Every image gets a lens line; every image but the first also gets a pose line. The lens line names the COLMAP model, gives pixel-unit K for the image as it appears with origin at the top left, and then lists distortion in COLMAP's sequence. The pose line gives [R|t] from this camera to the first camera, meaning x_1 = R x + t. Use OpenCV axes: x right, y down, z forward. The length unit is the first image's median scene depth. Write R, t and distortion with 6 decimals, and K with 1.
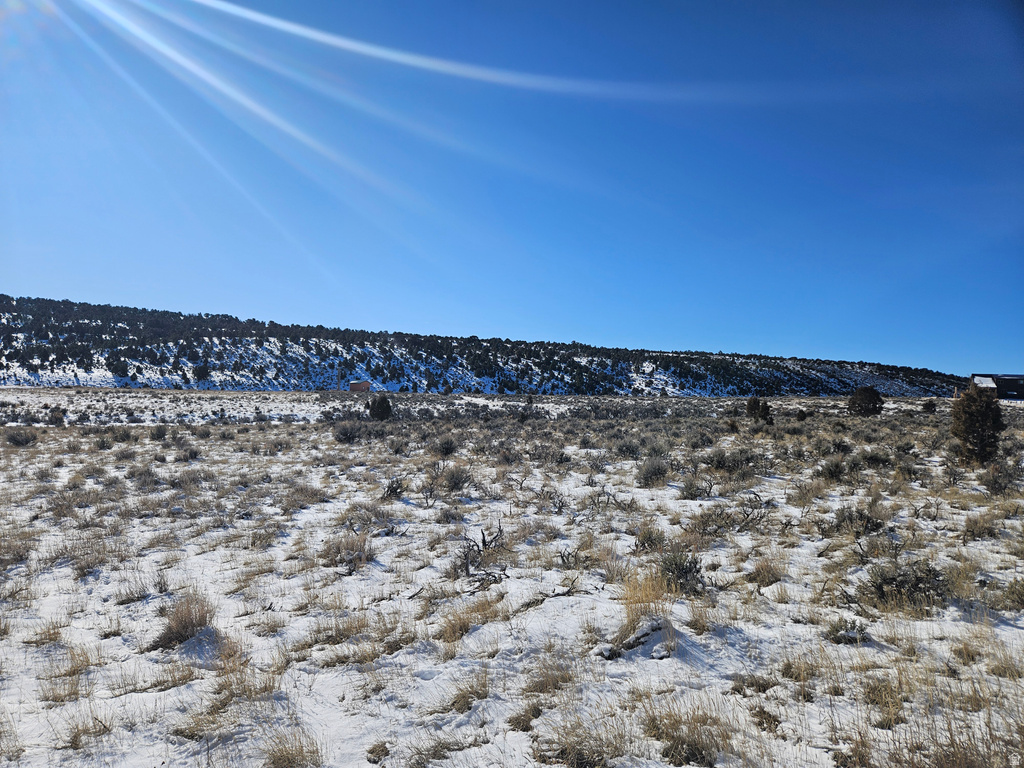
lens RADIAL K [[676.7, 0, 506.8], [0, 676.7, 384.3], [0, 0, 1]] dist [0.074581, -0.061216]
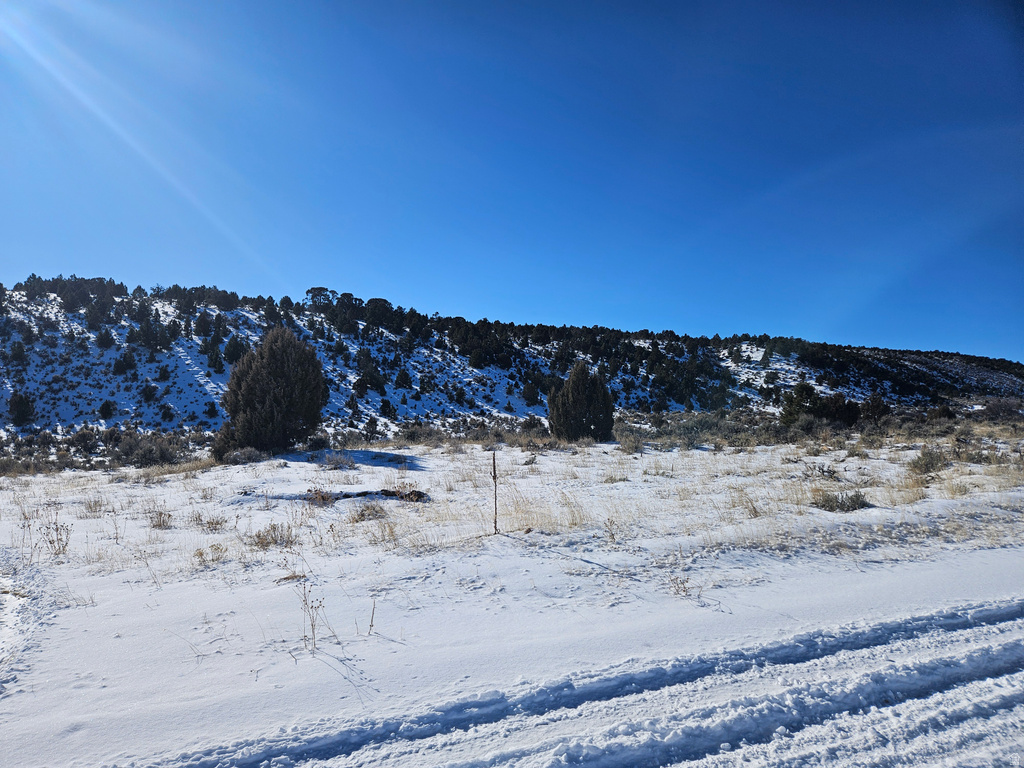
lens RADIAL K [[678.6, 0, 507.7], [0, 678.6, 385.4], [0, 0, 1]] dist [0.077048, -0.062472]
pose [[0.999486, -0.019048, 0.025799, -0.033354], [0.019170, 0.999806, -0.004471, 0.004209], [-0.025709, 0.004963, 0.999657, 0.528113]]
